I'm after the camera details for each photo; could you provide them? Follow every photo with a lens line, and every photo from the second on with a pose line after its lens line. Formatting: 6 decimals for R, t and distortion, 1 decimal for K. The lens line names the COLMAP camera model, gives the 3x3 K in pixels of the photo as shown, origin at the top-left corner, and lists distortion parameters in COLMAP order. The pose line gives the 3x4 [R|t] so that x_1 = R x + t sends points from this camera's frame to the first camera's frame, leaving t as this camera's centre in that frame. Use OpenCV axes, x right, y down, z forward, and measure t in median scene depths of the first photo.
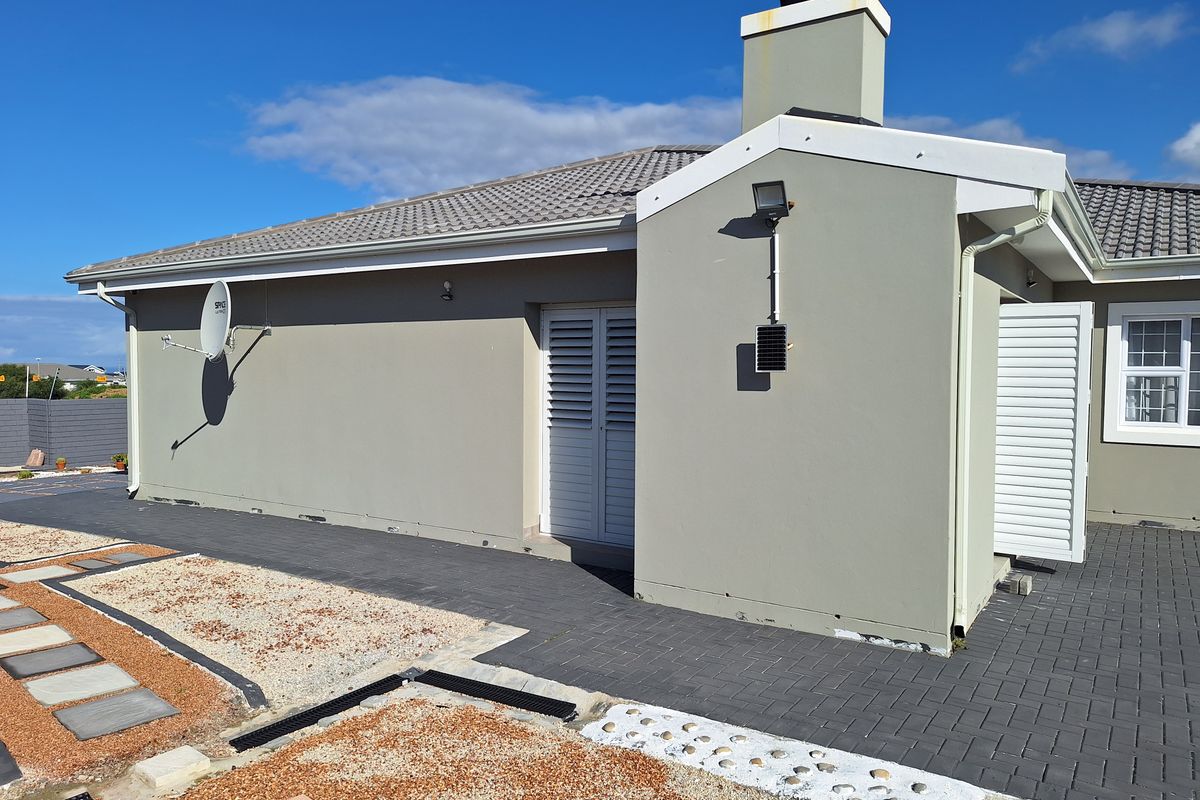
lens RADIAL K [[805.1, 0, 600.0], [0, 805.1, 400.0], [0, 0, 1]] dist [0.107689, -0.129549]
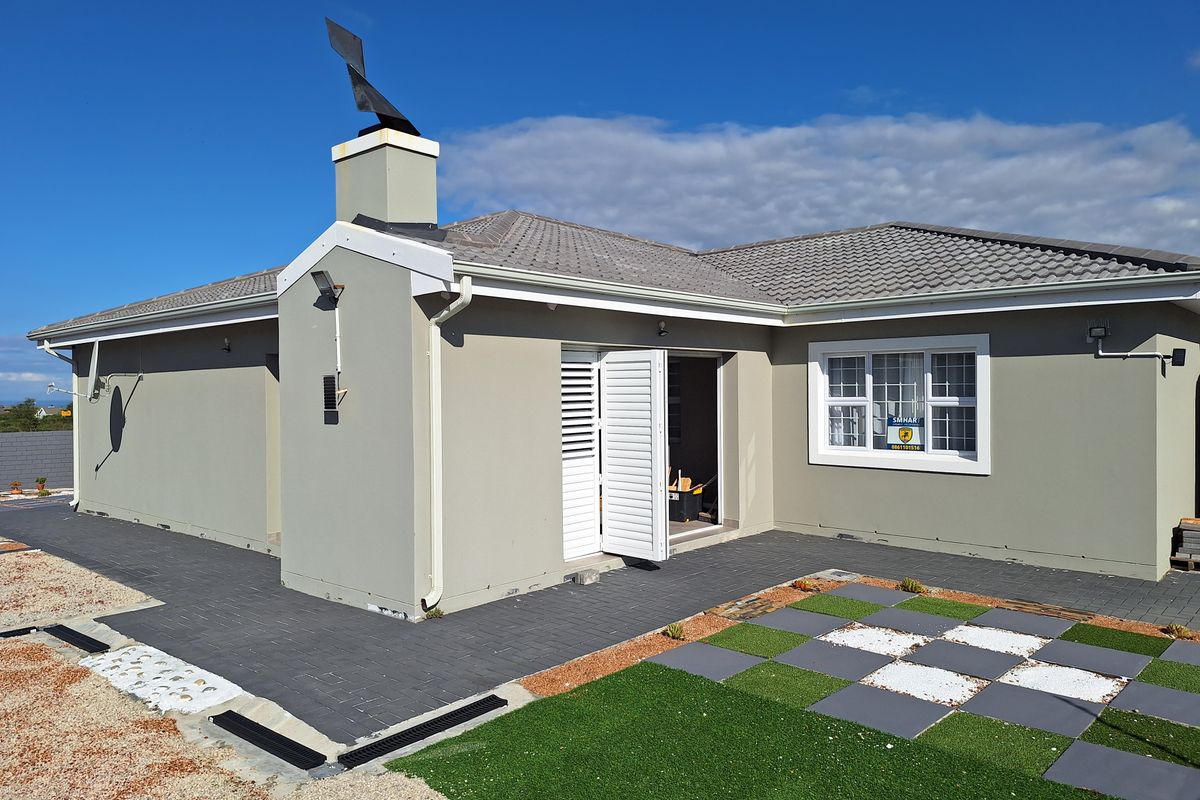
lens RADIAL K [[803.5, 0, 600.0], [0, 803.5, 400.0], [0, 0, 1]] dist [0.067103, -0.074579]
pose [[0.990681, -0.011904, -0.135681, 0.634950], [0.007573, 0.999447, -0.032393, -0.004450], [0.135992, 0.031064, 0.990223, -0.199383]]
